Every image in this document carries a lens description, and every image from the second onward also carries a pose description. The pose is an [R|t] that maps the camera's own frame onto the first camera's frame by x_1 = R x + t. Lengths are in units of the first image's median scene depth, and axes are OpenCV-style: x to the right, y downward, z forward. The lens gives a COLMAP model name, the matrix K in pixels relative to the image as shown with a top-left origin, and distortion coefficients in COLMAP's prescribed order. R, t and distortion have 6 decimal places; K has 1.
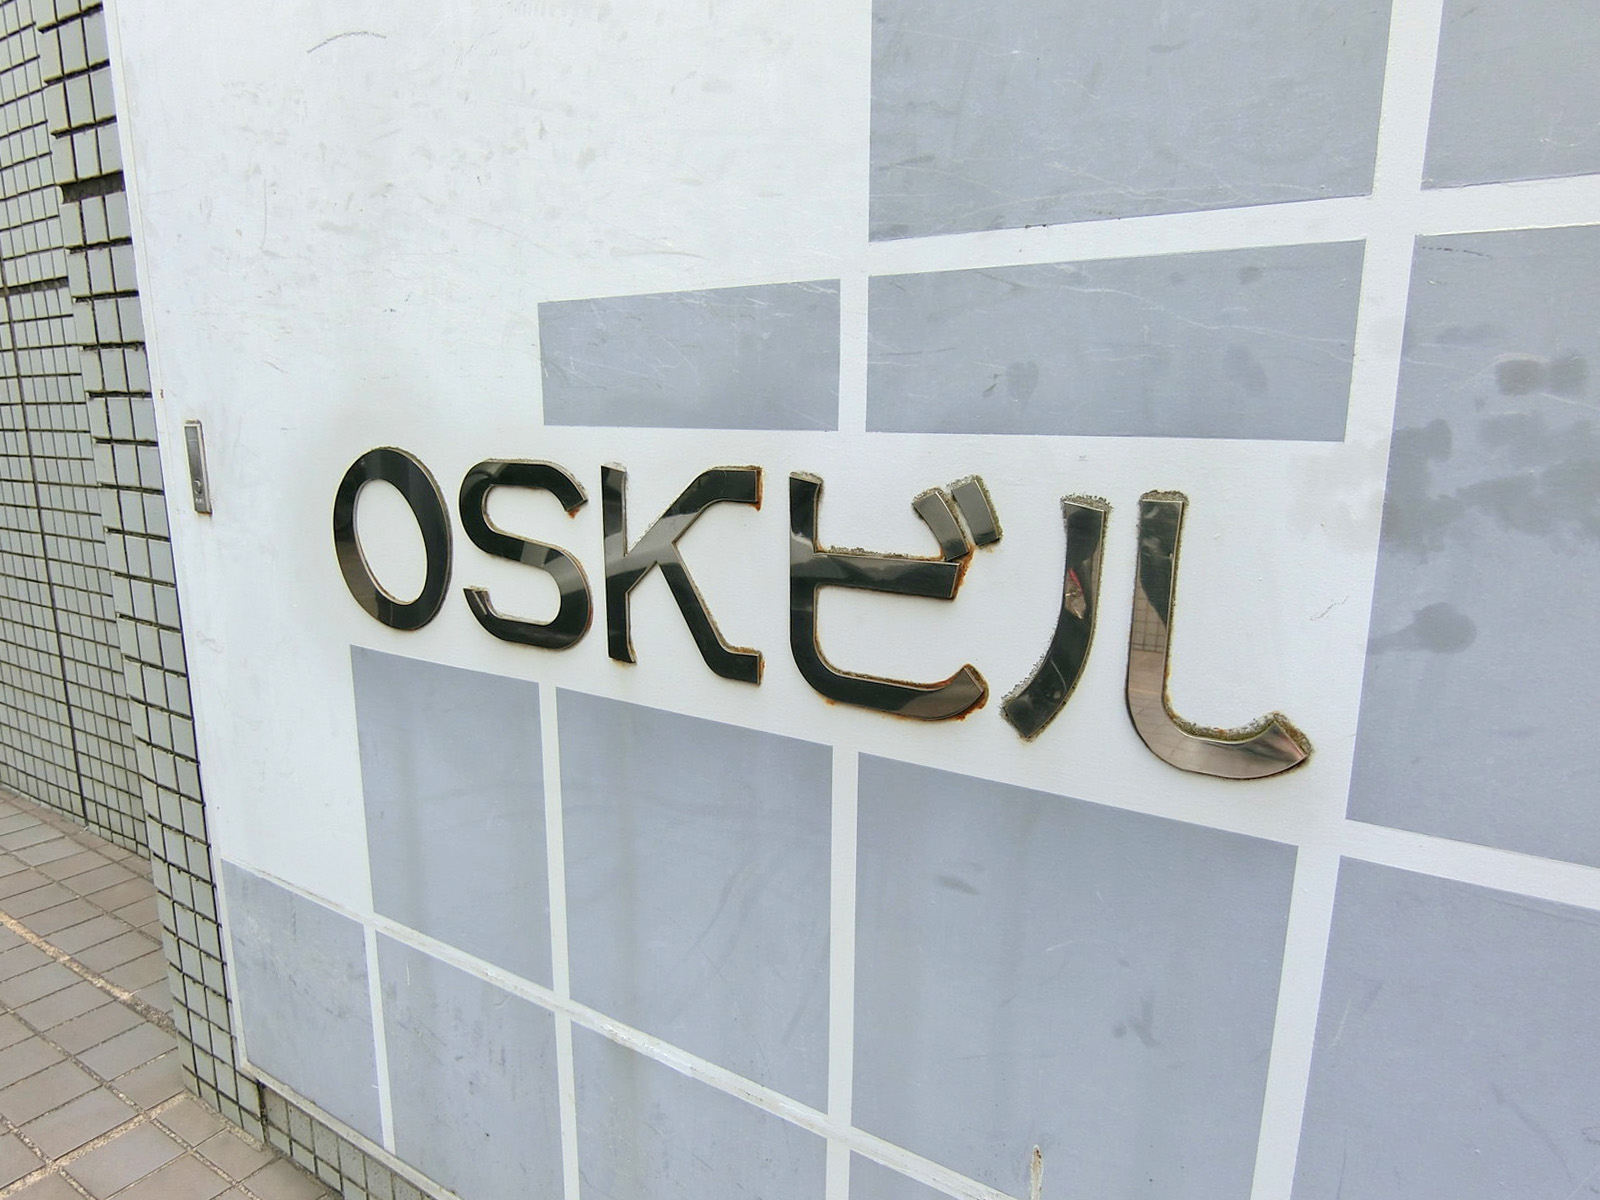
lens RADIAL K [[912.9, 0, 800.0], [0, 912.9, 600.0], [0, 0, 1]] dist [-0.029838, -0.000826]
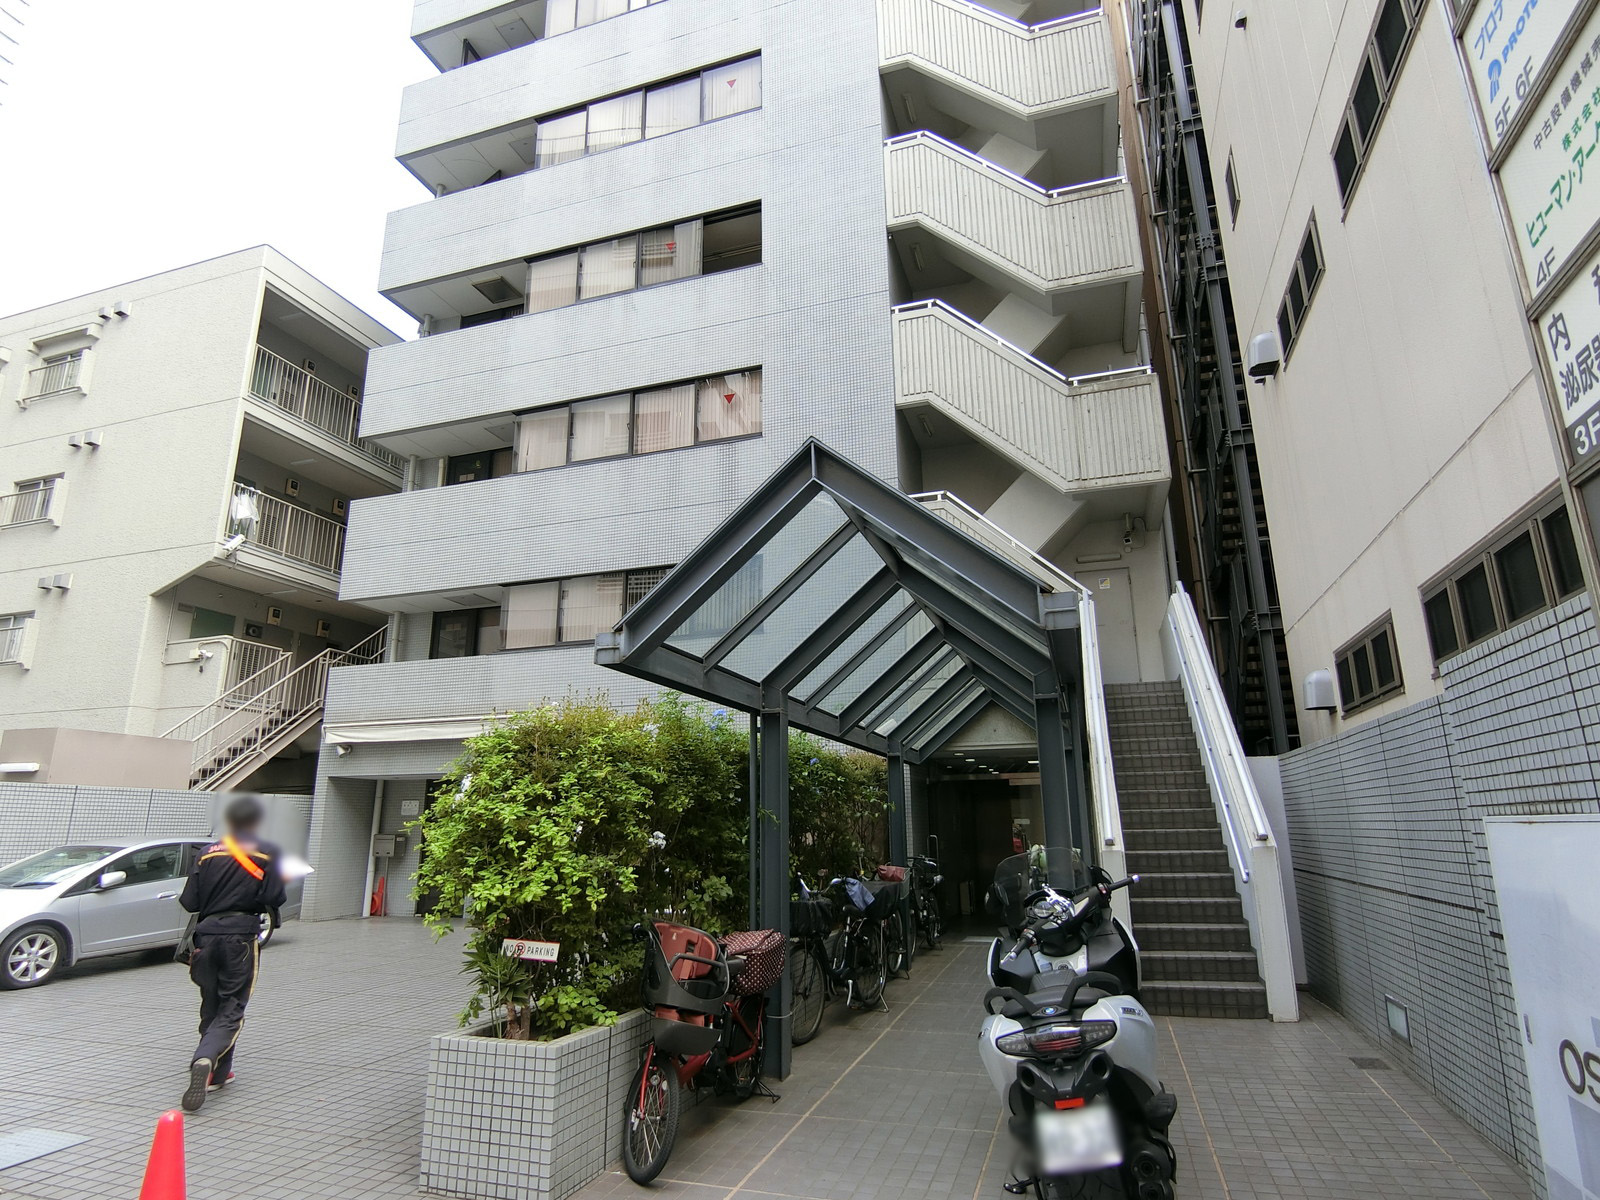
lens RADIAL K [[912.9, 0, 800.0], [0, 912.9, 600.0], [0, 0, 1]] dist [-0.029838, -0.000826]
pose [[0.212019, -0.255606, -0.943246, 2.391572], [-0.164760, 0.942024, -0.292309, -0.246341], [0.963277, 0.217384, 0.157613, -2.604312]]
